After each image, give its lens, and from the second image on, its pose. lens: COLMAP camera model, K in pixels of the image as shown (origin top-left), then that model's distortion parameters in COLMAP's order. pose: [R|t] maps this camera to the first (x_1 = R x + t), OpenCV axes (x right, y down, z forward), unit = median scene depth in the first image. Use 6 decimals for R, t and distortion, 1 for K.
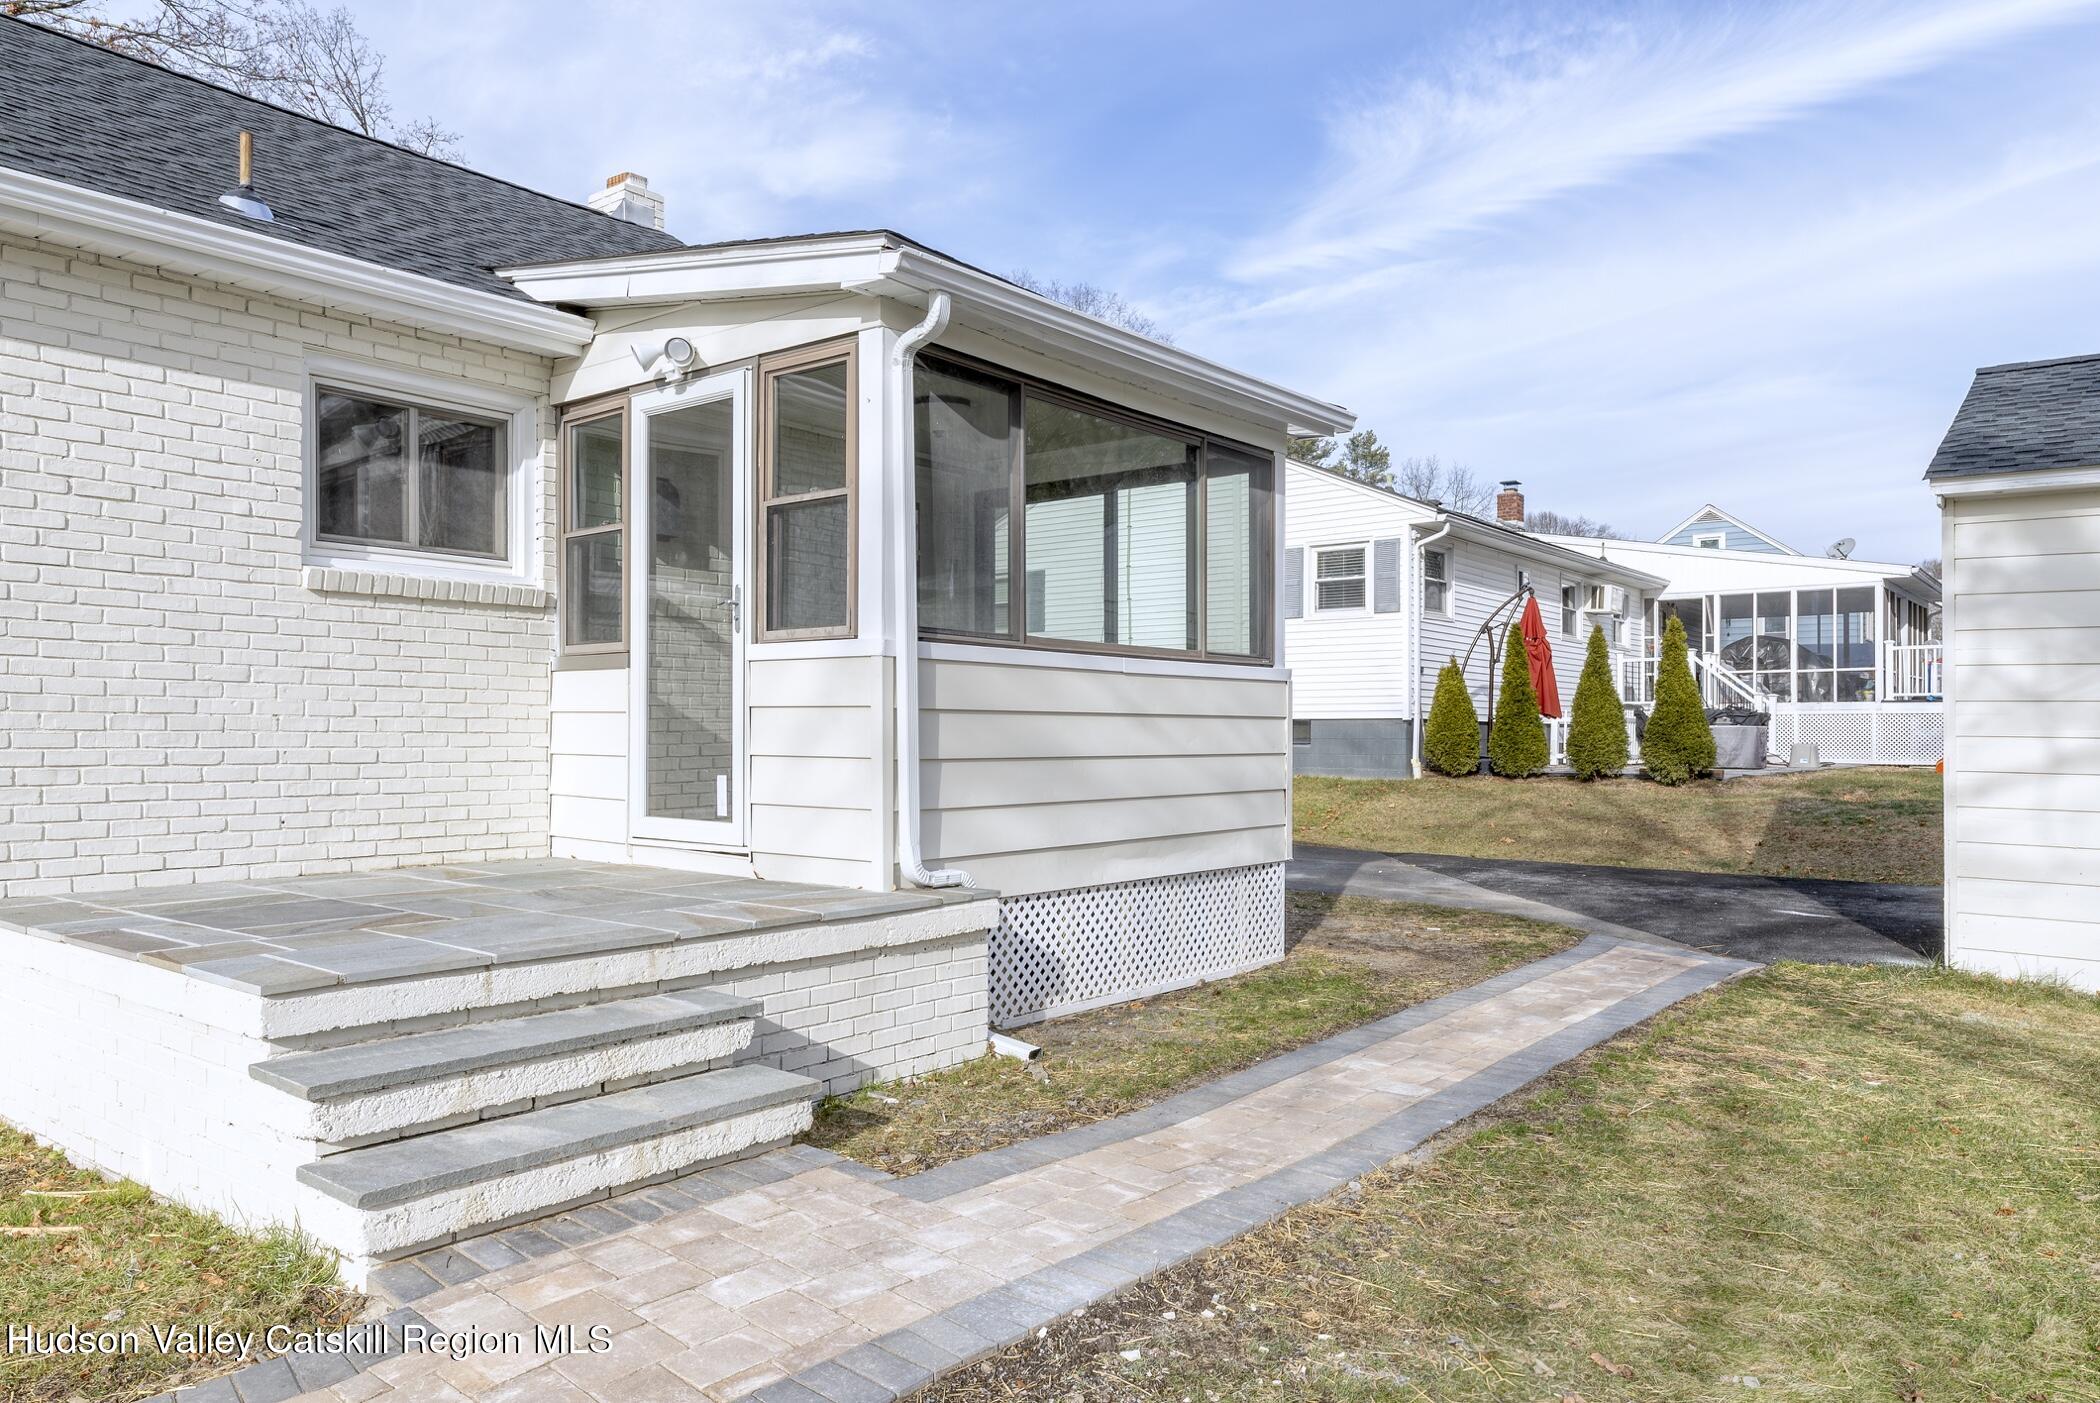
lens RADIAL K [[1432.9, 0, 1038.5], [0, 1432.9, 754.8], [0, 0, 1]] dist [0.003801, 0.001485]
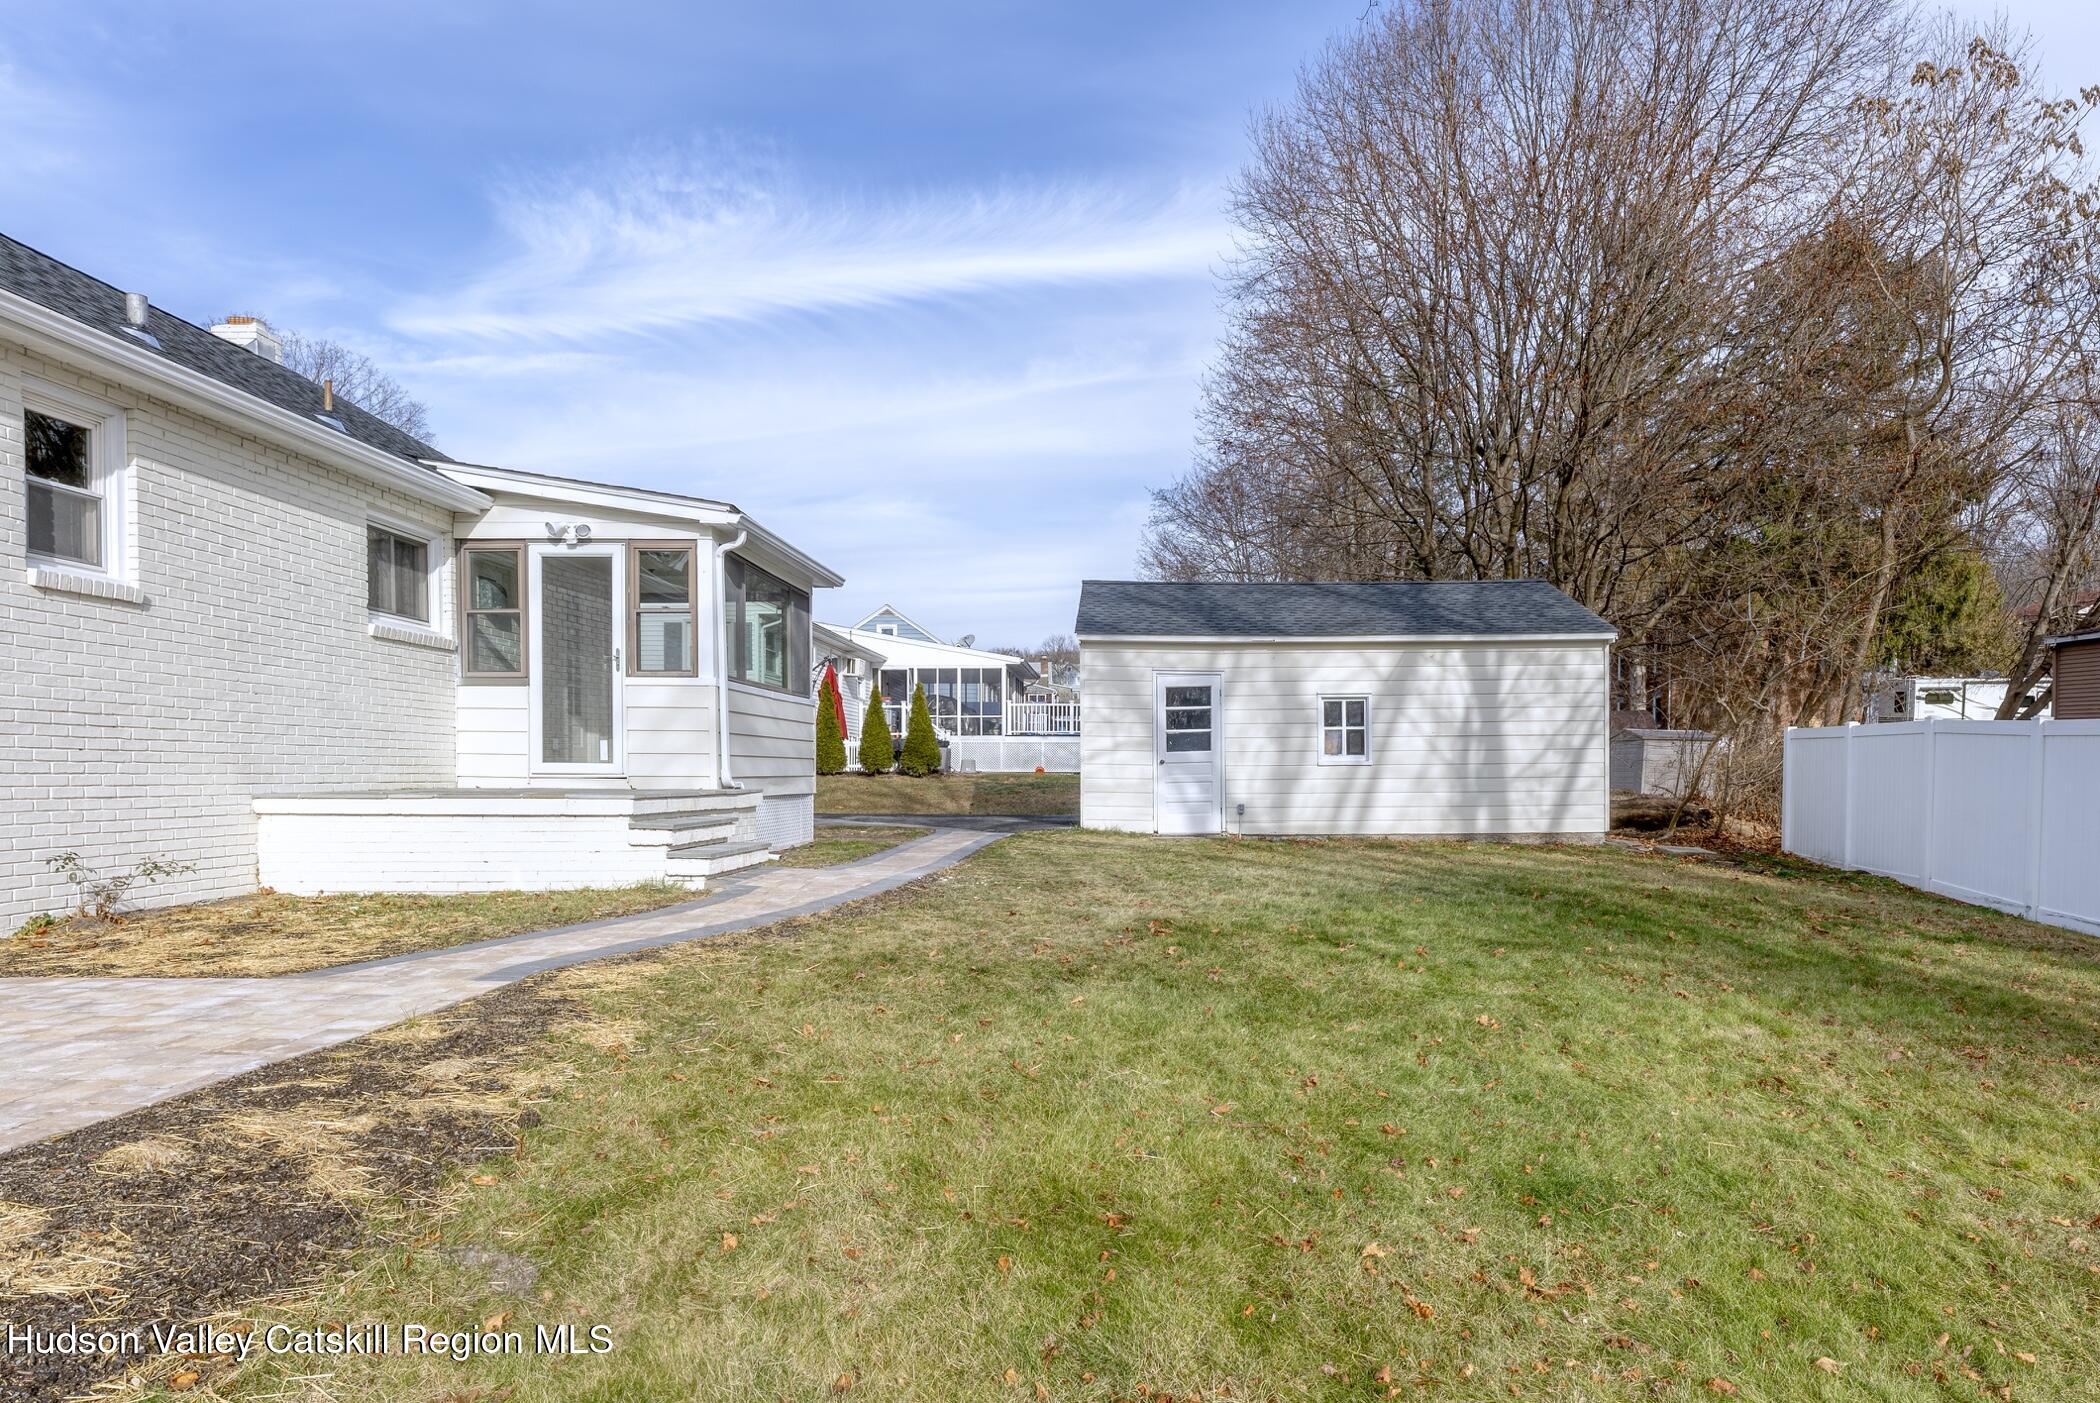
lens RADIAL K [[1432.9, 0, 1038.5], [0, 1432.9, 754.8], [0, 0, 1]] dist [0.003801, 0.001485]
pose [[0.814875, 0.015149, 0.579439, -0.483600], [0.005864, 0.999392, -0.034375, 0.058537], [-0.579607, 0.031409, 0.814290, -0.547992]]
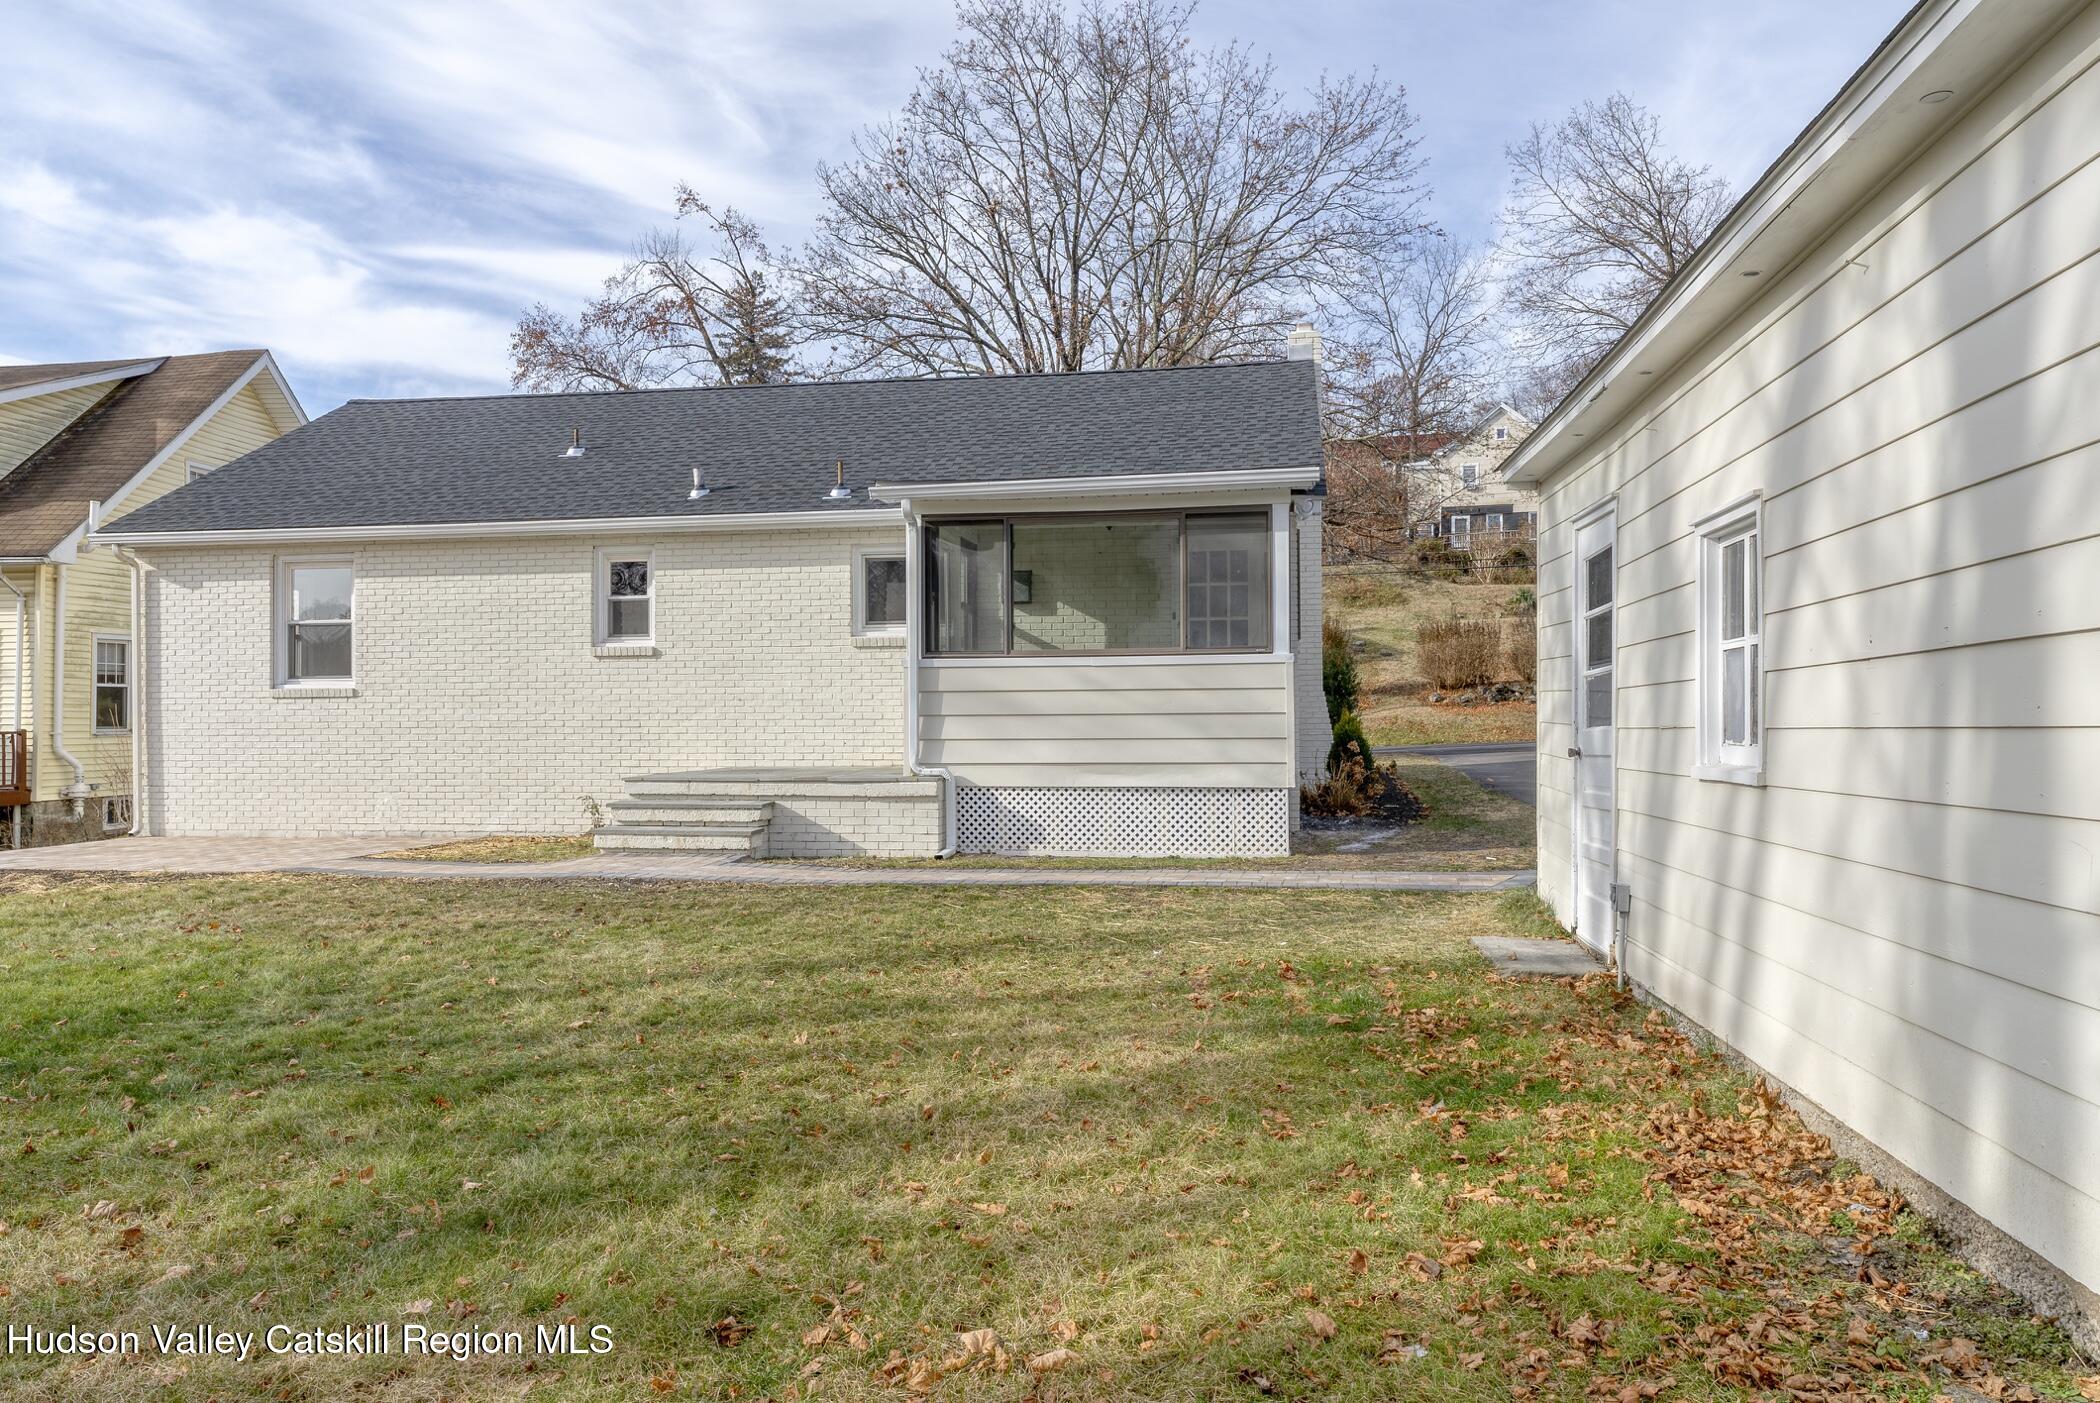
lens RADIAL K [[1432.9, 0, 1038.5], [0, 1432.9, 754.8], [0, 0, 1]] dist [0.003801, 0.001485]
pose [[0.471872, 0.016239, -0.881518, 0.852309], [-0.005350, 0.999865, 0.015555, 0.012858], [0.881651, -0.002624, 0.471895, 0.068981]]
